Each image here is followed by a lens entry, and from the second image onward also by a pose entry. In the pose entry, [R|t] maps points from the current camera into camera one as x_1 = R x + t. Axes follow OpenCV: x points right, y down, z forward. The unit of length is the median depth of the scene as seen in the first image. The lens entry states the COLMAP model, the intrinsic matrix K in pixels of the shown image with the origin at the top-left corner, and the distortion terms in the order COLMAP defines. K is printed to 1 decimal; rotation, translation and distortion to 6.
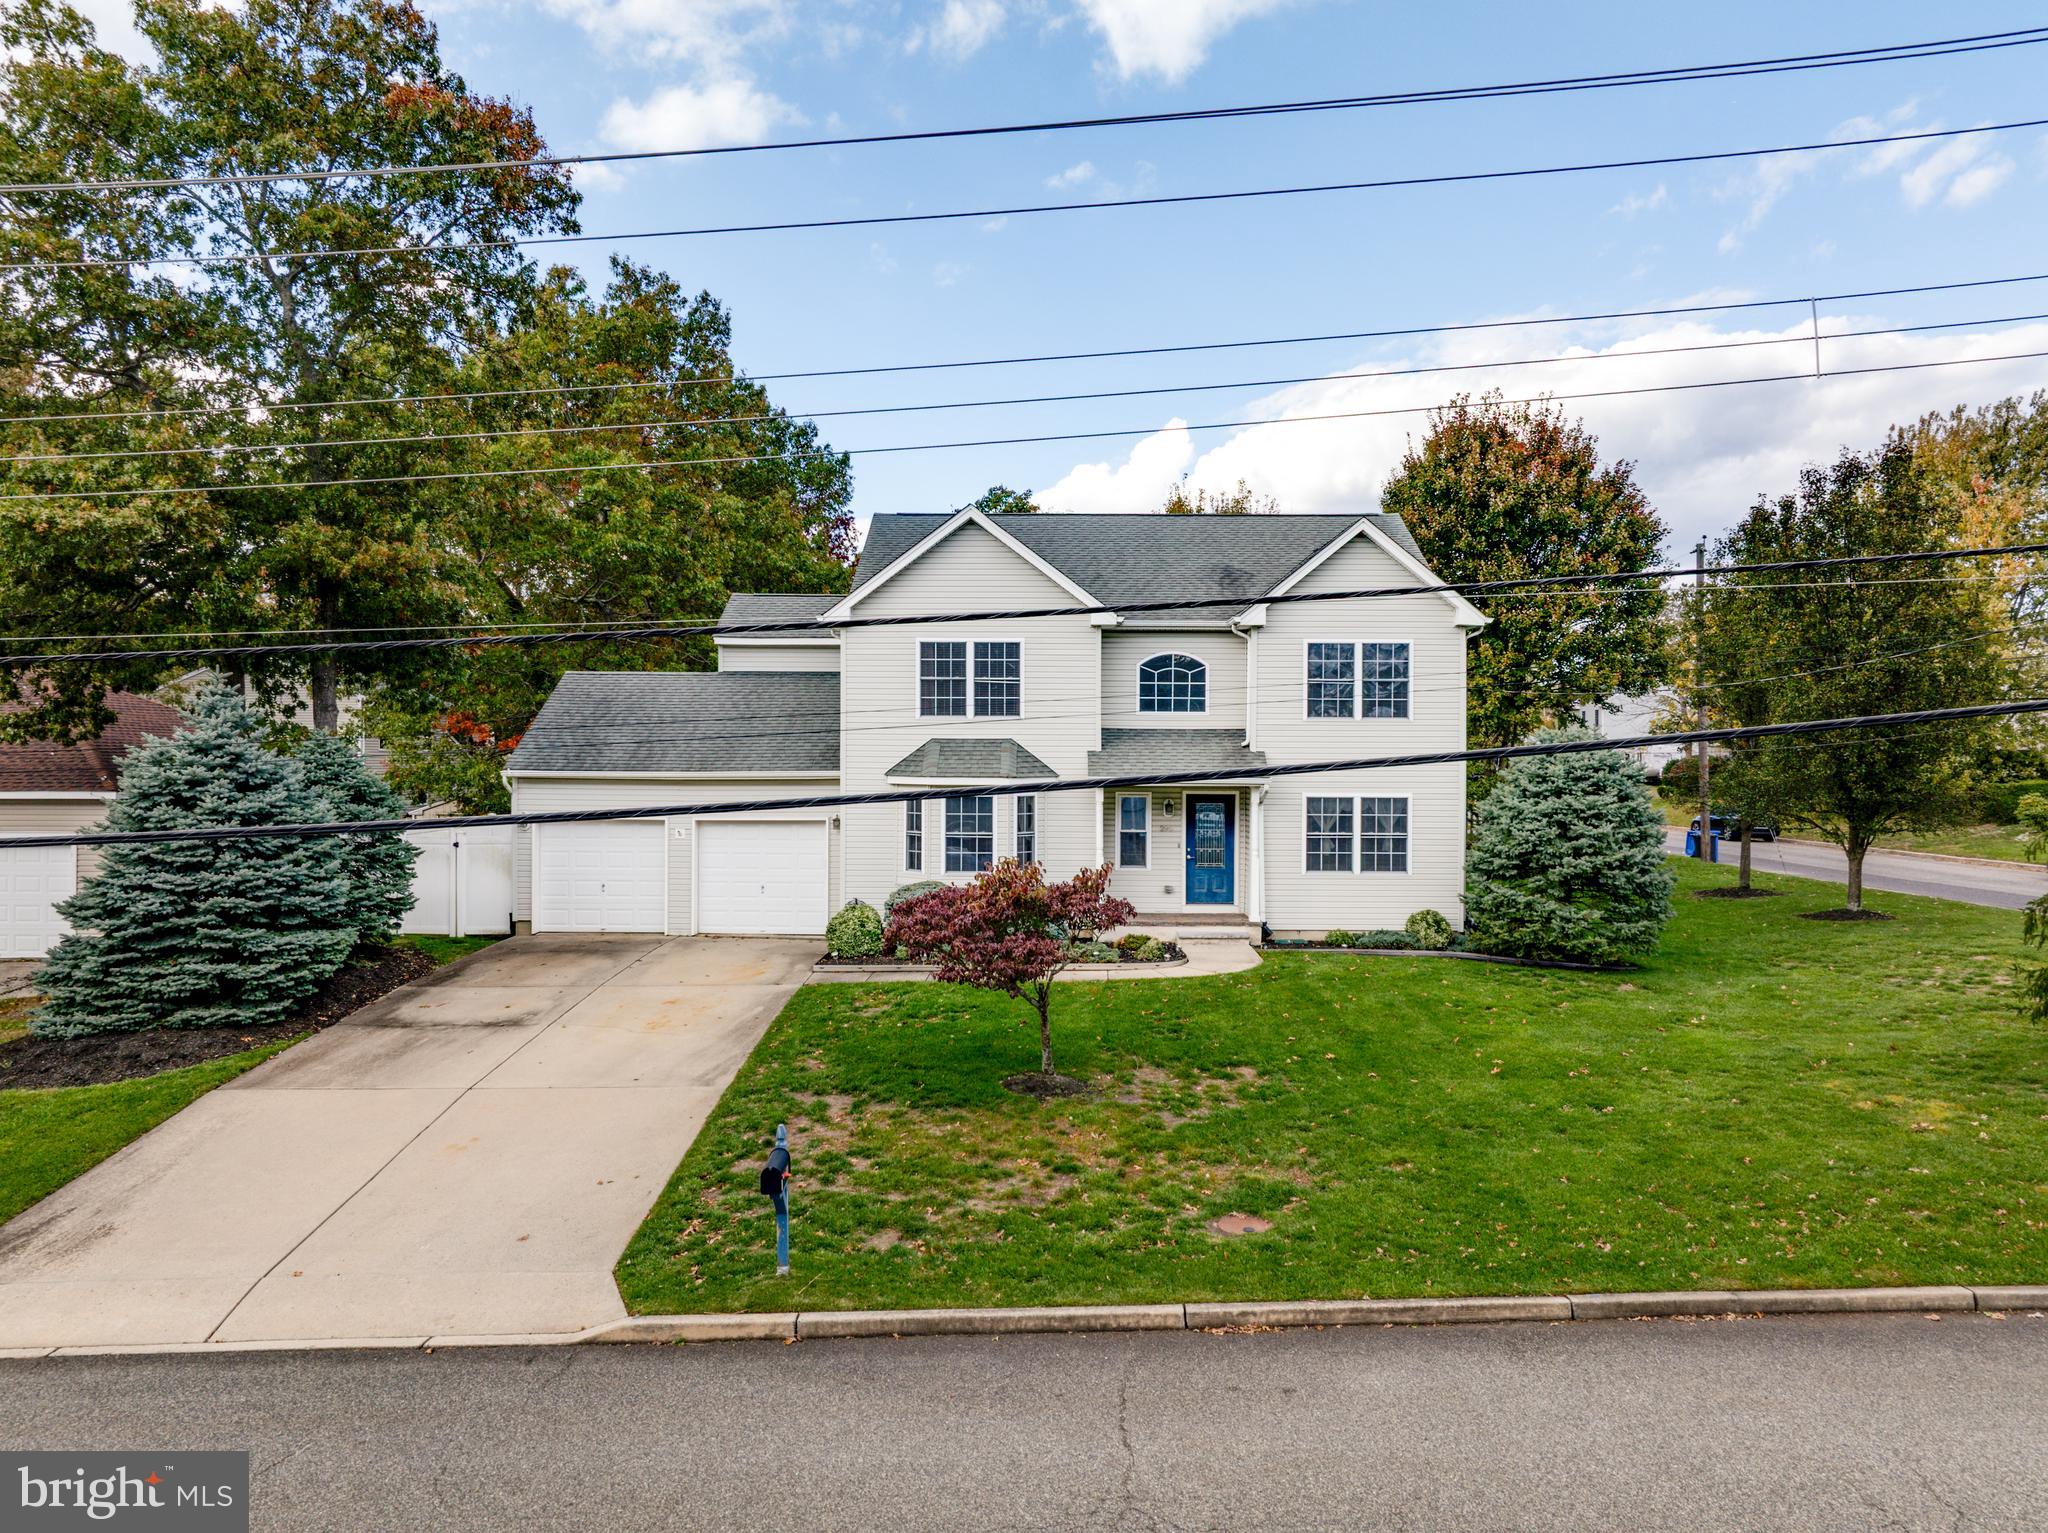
lens RADIAL K [[1444.6, 0, 1026.2], [0, 1444.6, 772.6], [0, 0, 1]] dist [0.006502, -0.008464]
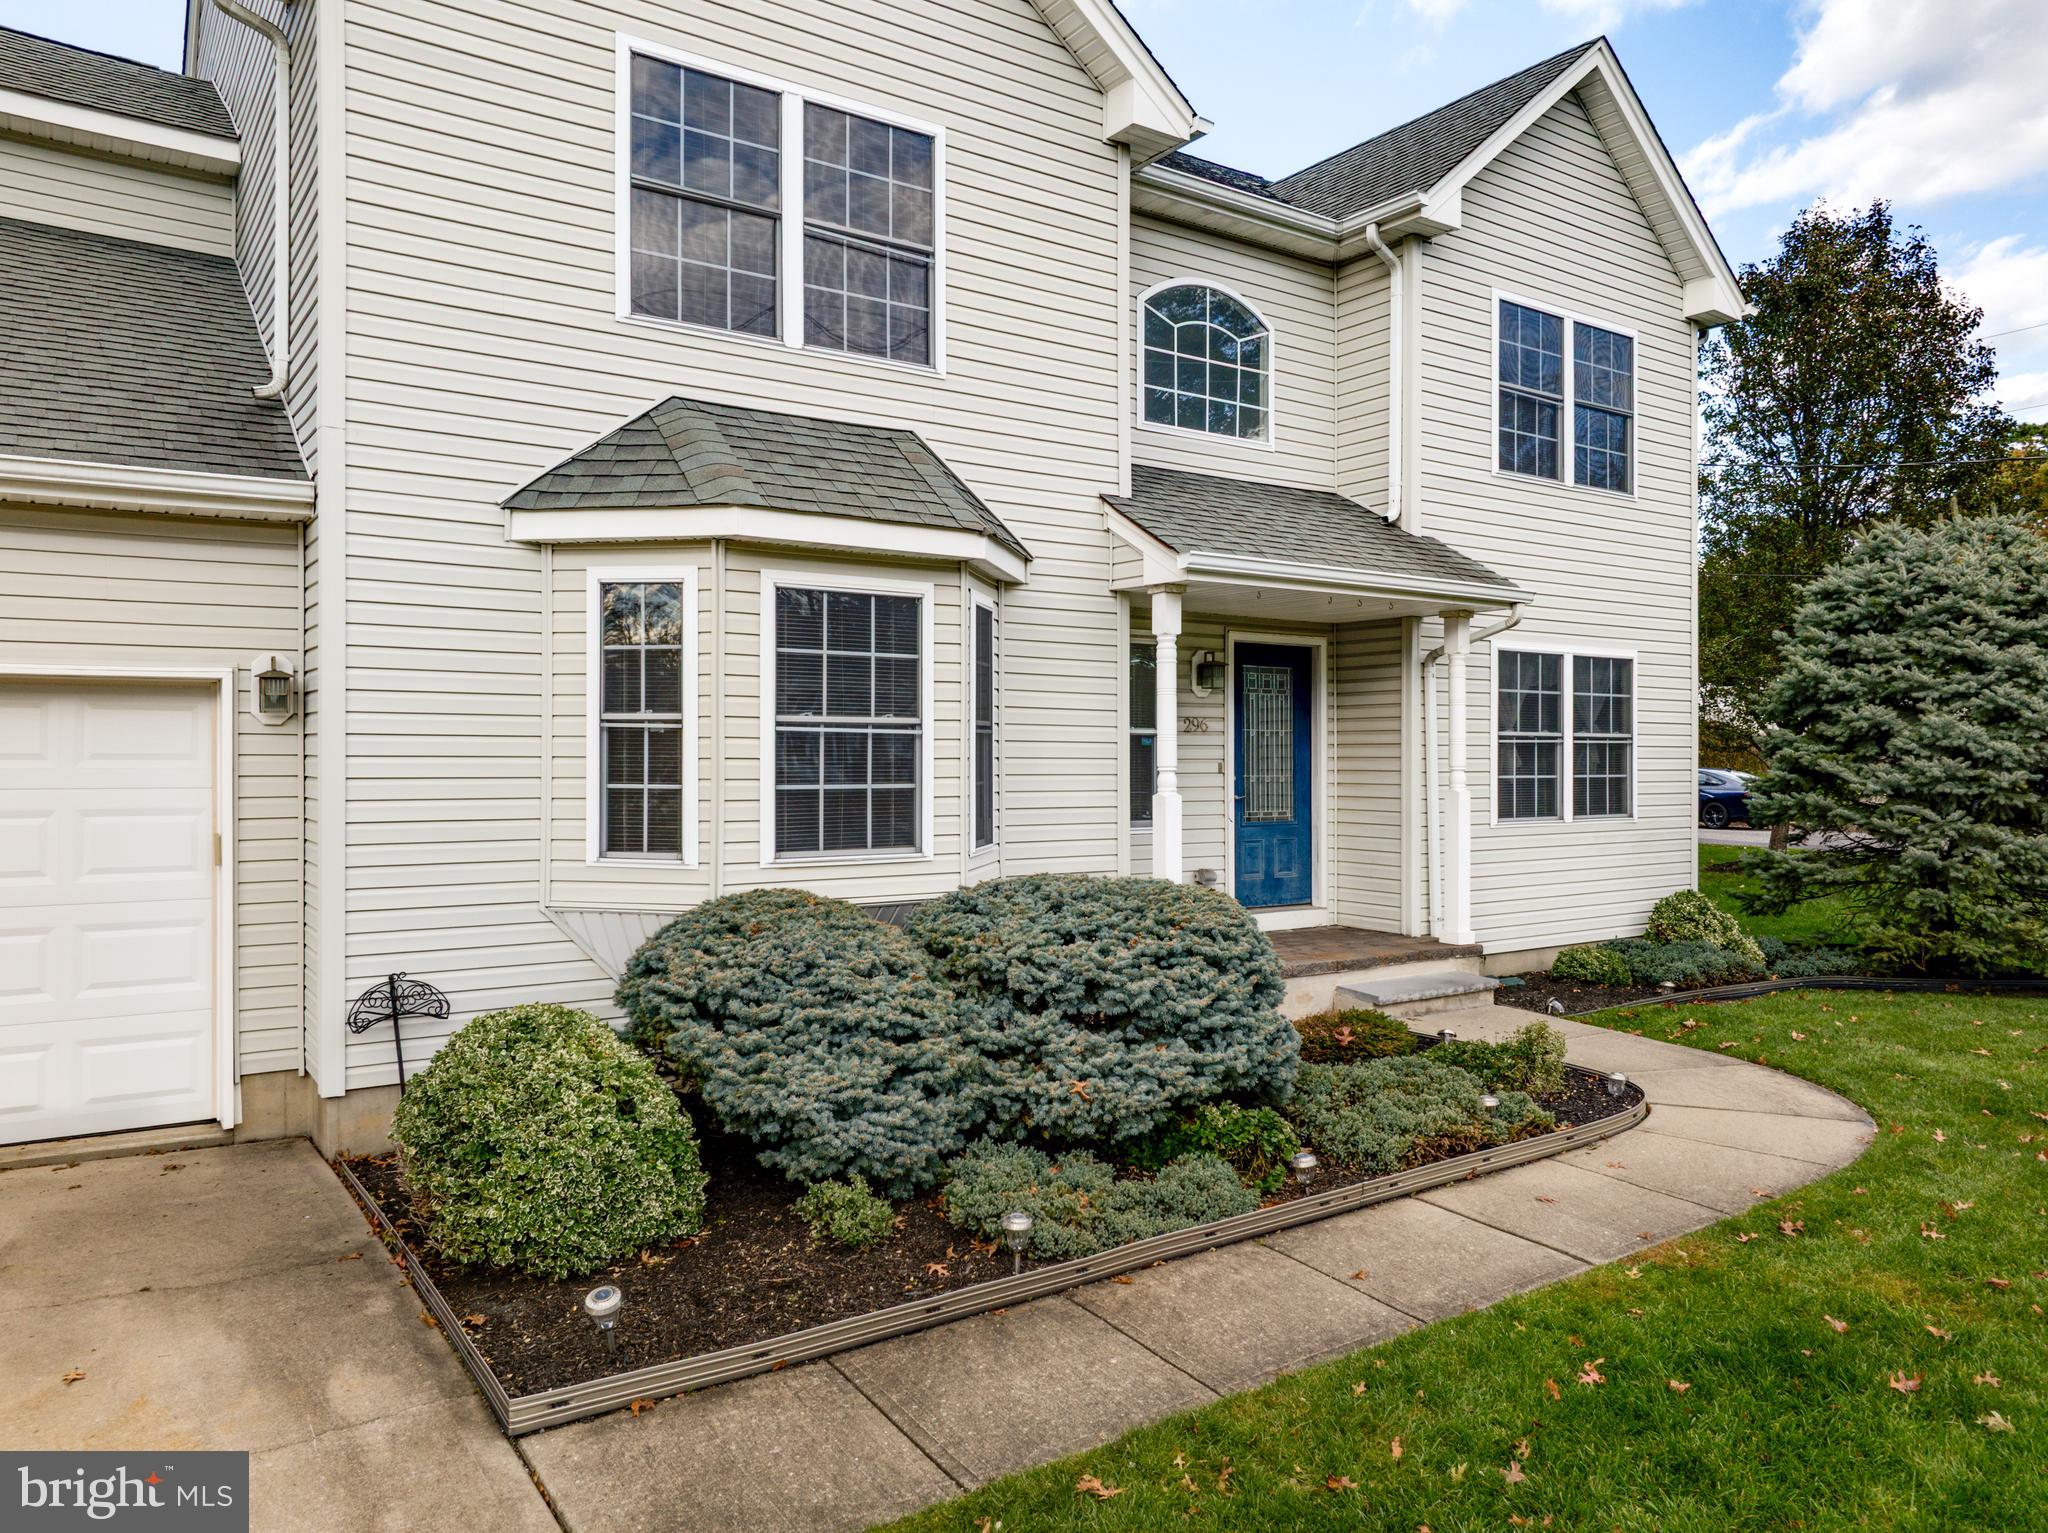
lens RADIAL K [[1444.6, 0, 1023.4], [0, 1444.6, 759.5], [0, 0, 1]] dist [0.006502, -0.008464]
pose [[0.820049, -0.004946, 0.572272, -0.173514], [0.005336, 0.999985, 0.000995, 0.048837], [-0.572268, 0.002238, 0.820064, 0.722722]]
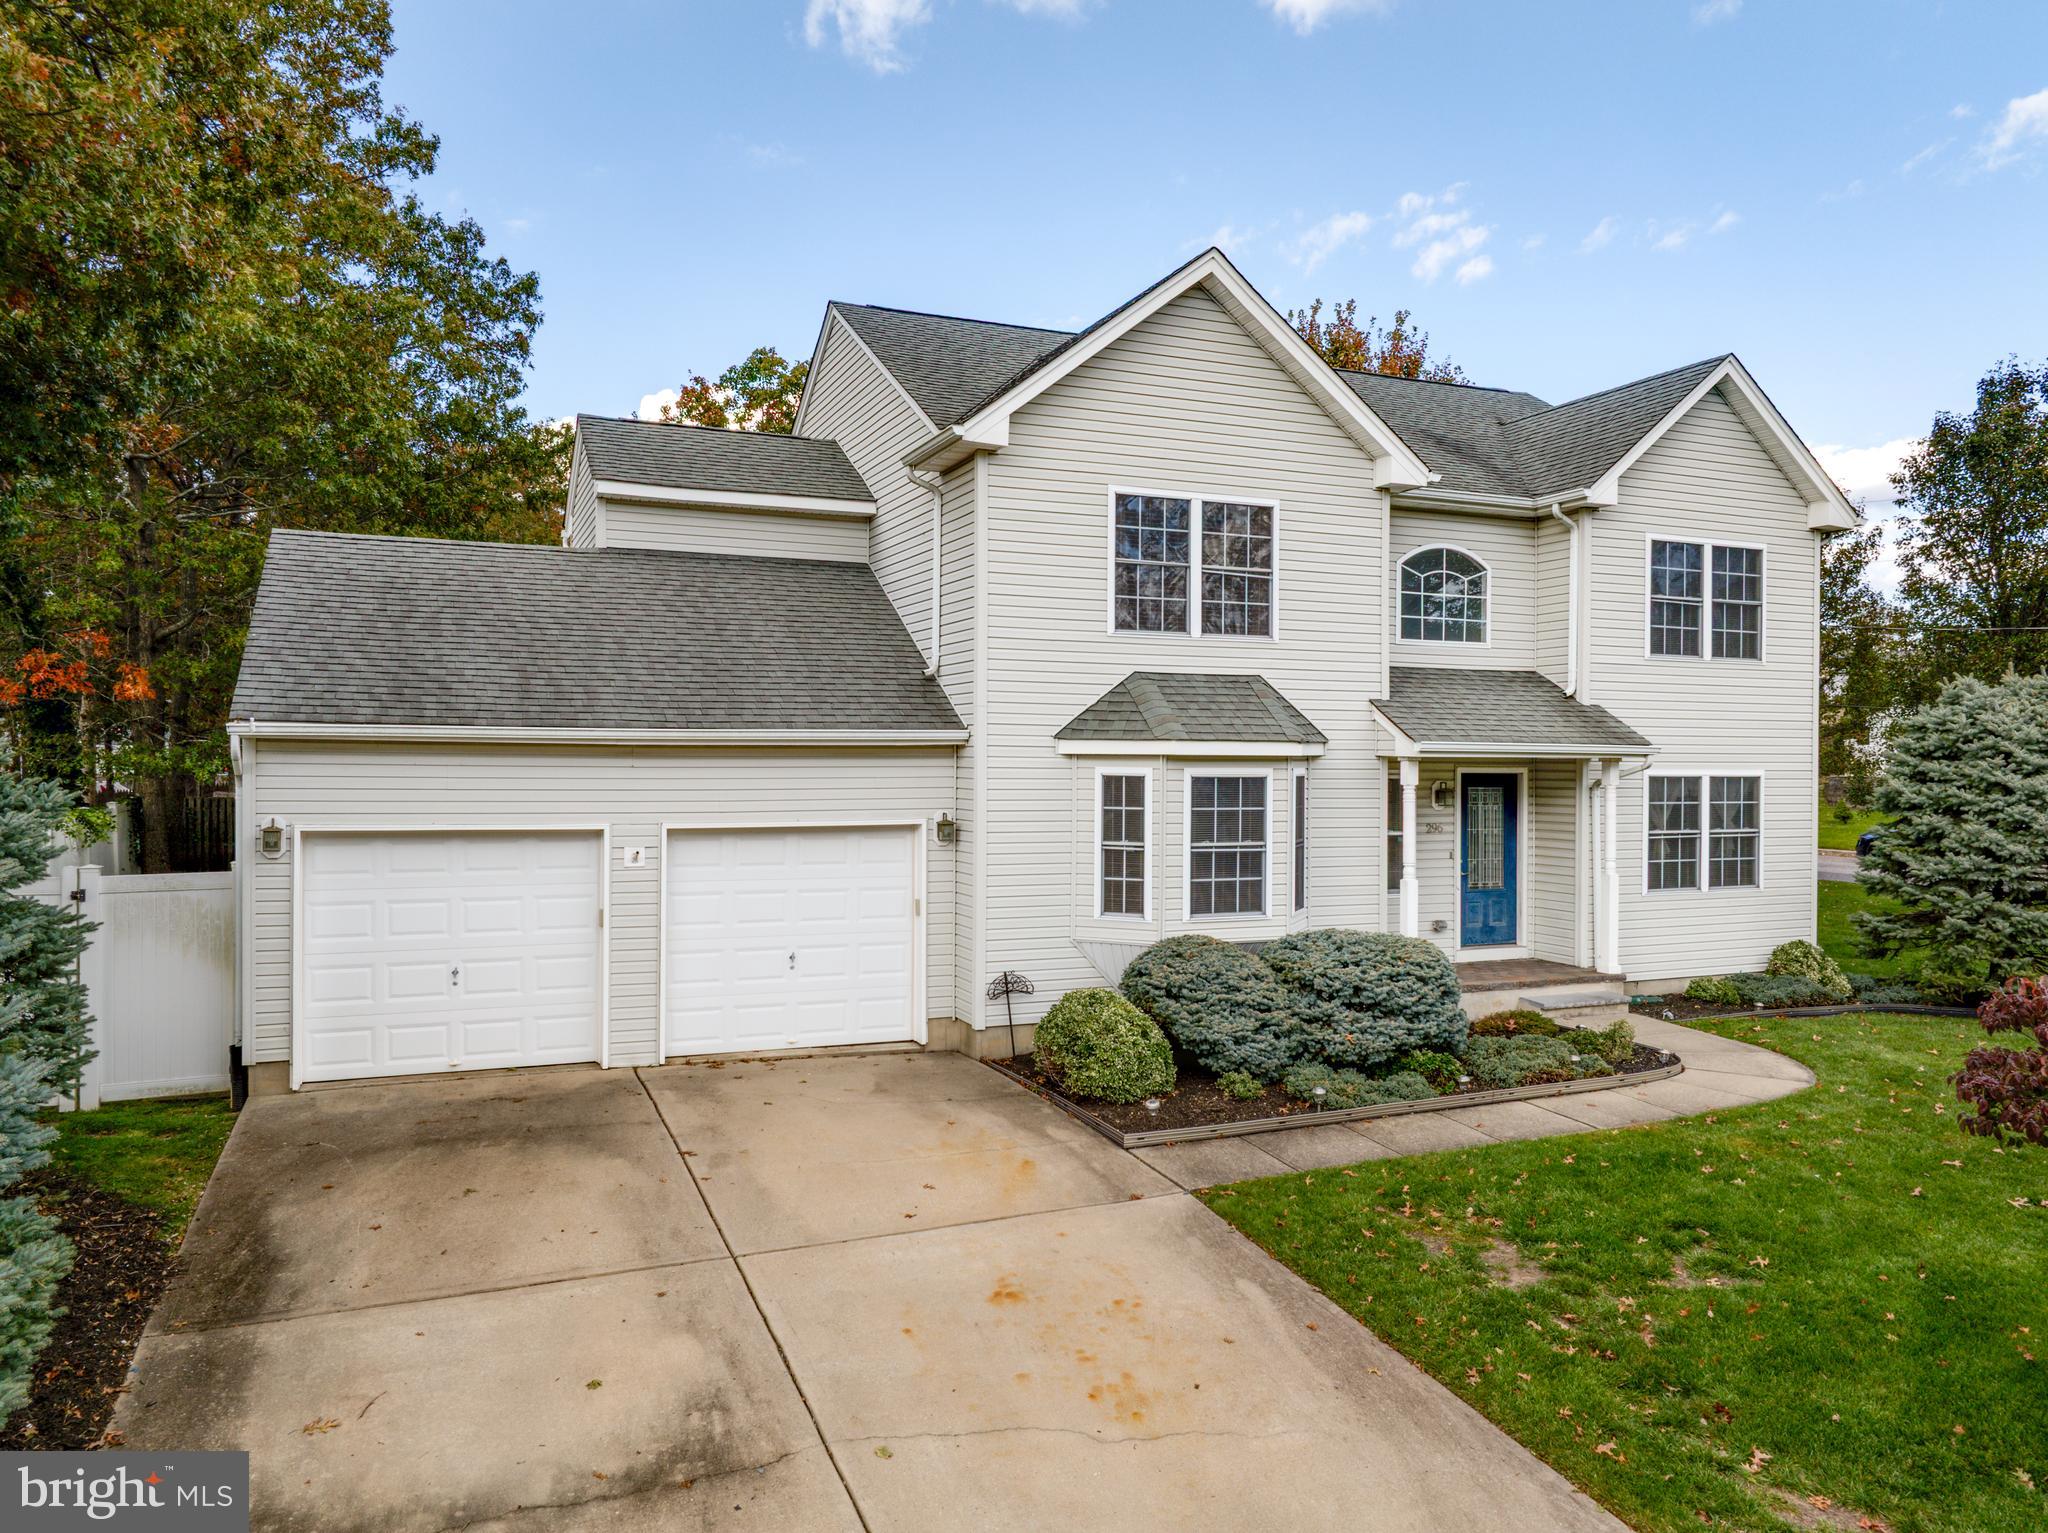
lens RADIAL K [[1444.6, 0, 1025.3], [0, 1444.6, 780.8], [0, 0, 1]] dist [0.006502, -0.008464]
pose [[0.917652, -0.004953, 0.397354, -0.320323], [0.001317, 0.999955, 0.009423, 0.012502], [-0.397382, -0.008124, 0.917617, 0.514416]]
